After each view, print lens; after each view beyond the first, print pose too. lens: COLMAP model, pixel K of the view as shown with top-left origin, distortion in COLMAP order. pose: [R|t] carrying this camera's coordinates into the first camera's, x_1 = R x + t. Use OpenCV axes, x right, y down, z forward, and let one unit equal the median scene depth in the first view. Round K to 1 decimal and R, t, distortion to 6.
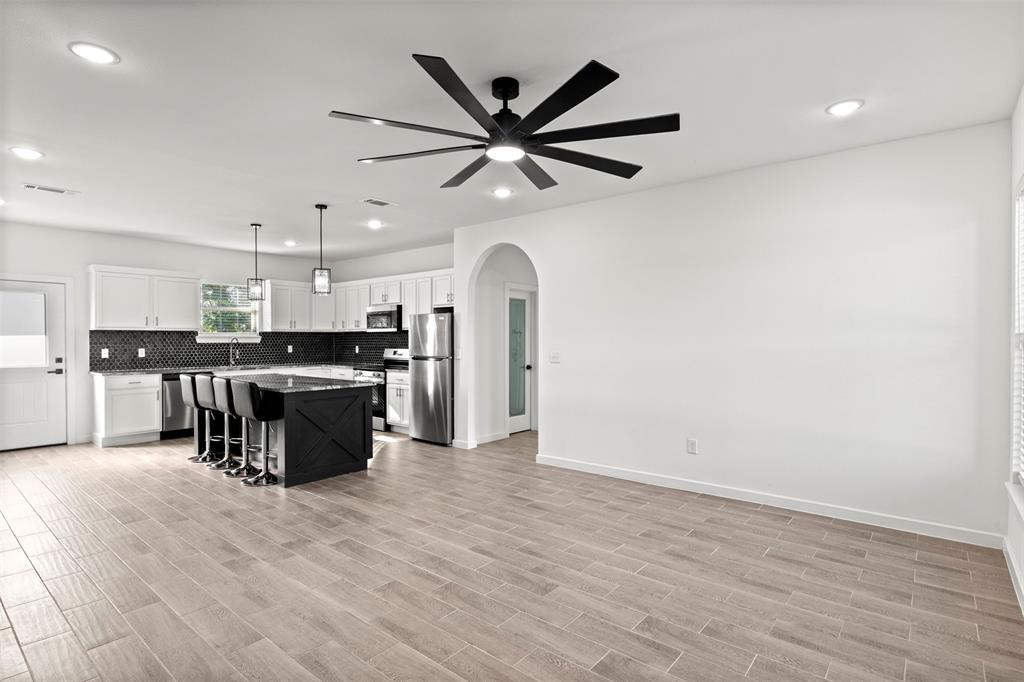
lens RADIAL K [[514.1, 0, 518.4], [0, 514.1, 343.1], [0, 0, 1]] dist [-0.009746, 0.001377]
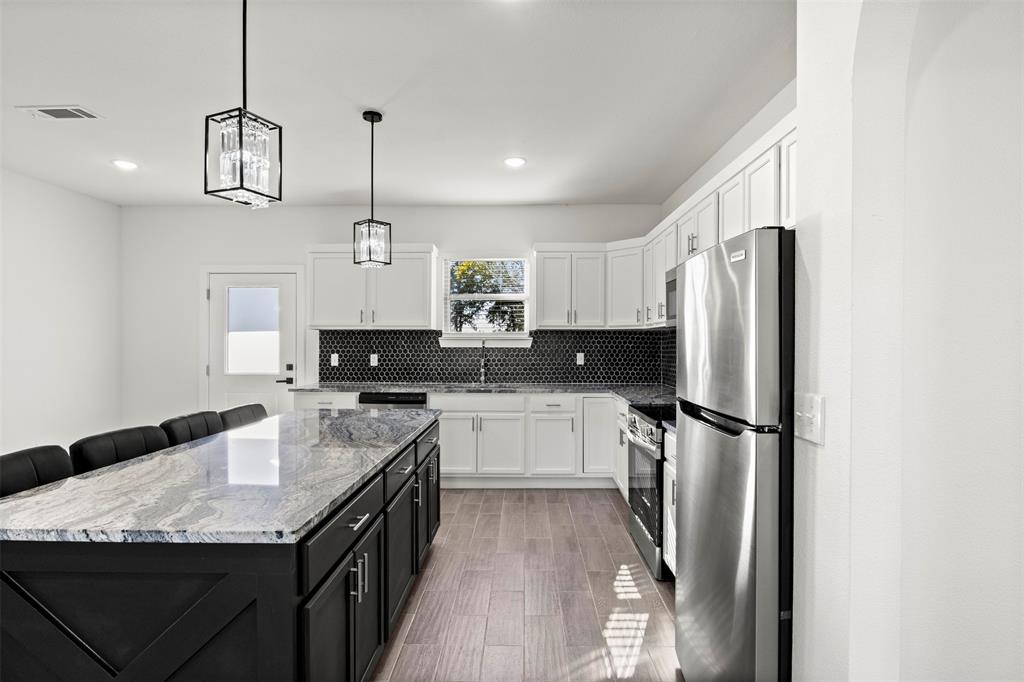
lens RADIAL K [[514.1, 0, 518.4], [0, 514.1, 343.1], [0, 0, 1]] dist [-0.009746, 0.001377]
pose [[0.622098, 0.004457, -0.782926, -0.029250], [-0.009075, 0.999958, -0.001518, -0.007669], [0.782886, 0.008049, 0.622113, 0.837092]]
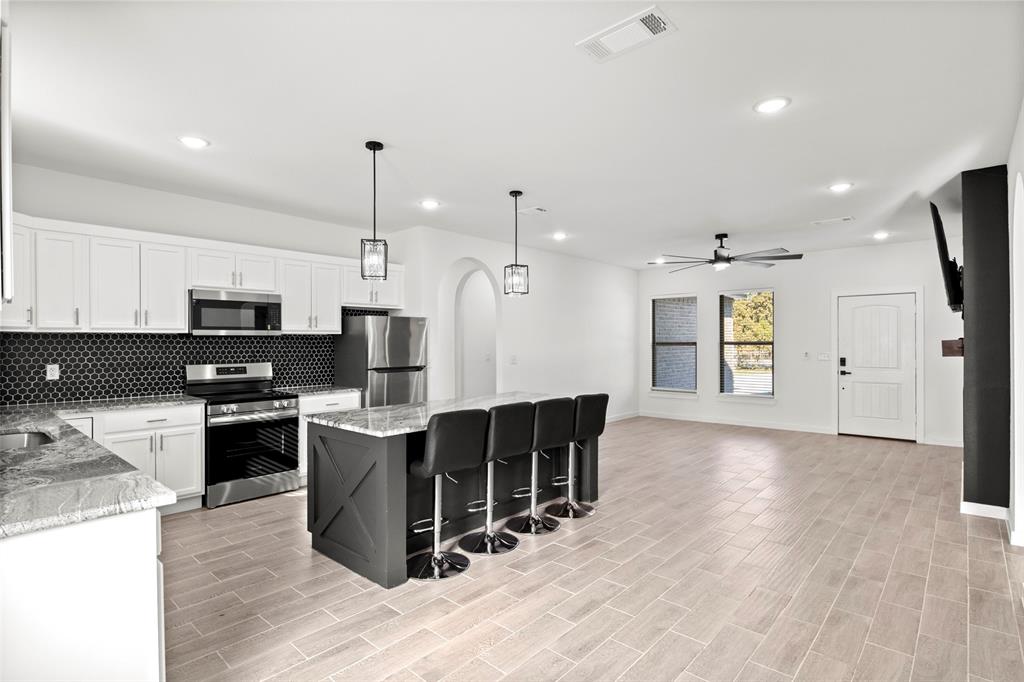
lens RADIAL K [[509.3, 0, 518.1], [0, 509.3, 342.9], [0, 0, 1]] dist [-0.008822, 0.000607]
pose [[0.041574, -0.000817, 0.999135, -1.107071], [0.011088, 0.999938, 0.000357, -0.013118], [-0.999074, 0.011063, 0.041580, 0.859274]]
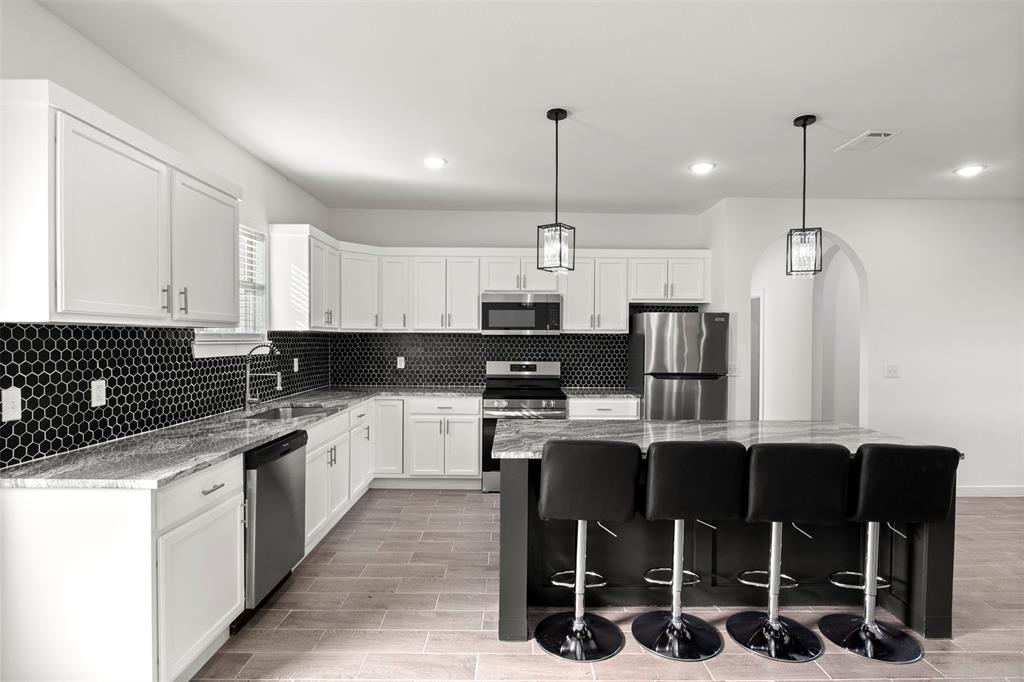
lens RADIAL K [[509.3, 0, 518.1], [0, 509.3, 342.9], [0, 0, 1]] dist [-0.008822, 0.000607]
pose [[0.766521, 0.000992, 0.642218, -0.881648], [-0.002916, 0.999994, 0.001936, -0.017827], [-0.642212, -0.003357, 0.766519, 0.688854]]
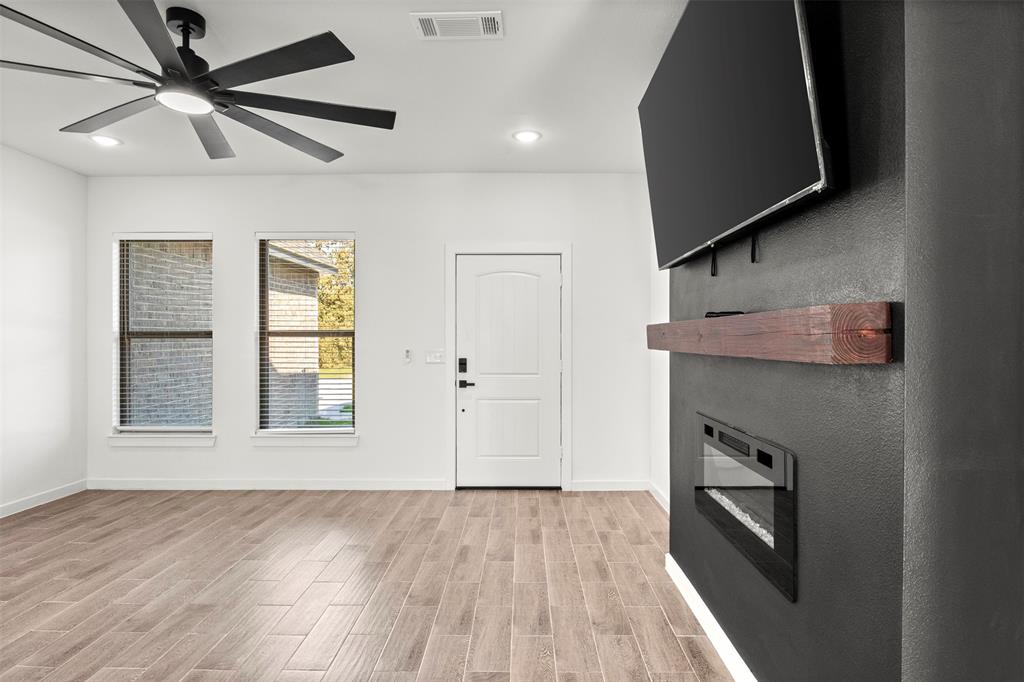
lens RADIAL K [[517.3, 0, 517.2], [0, 517.3, 340.0], [0, 0, 1]] dist [-0.007107, -0.000302]
pose [[-0.621345, -0.001379, 0.783536, -0.464346], [0.006542, 0.999954, 0.006947, 0.001363], [-0.783510, 0.009443, -0.621308, 0.517777]]
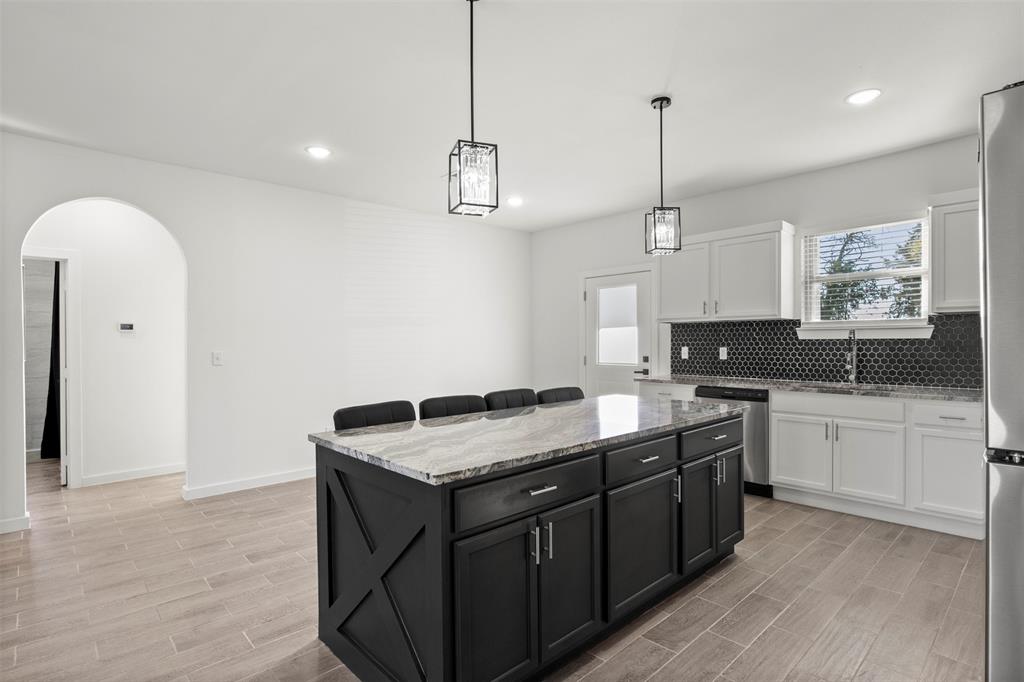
lens RADIAL K [[514.1, 0, 518.4], [0, 514.1, 343.1], [0, 0, 1]] dist [-0.009746, 0.001377]
pose [[-0.128154, 0.005294, -0.991740, 0.000005], [-0.001212, 0.999984, 0.005494, 0.001480], [0.991754, 0.001906, -0.128145, 0.968440]]
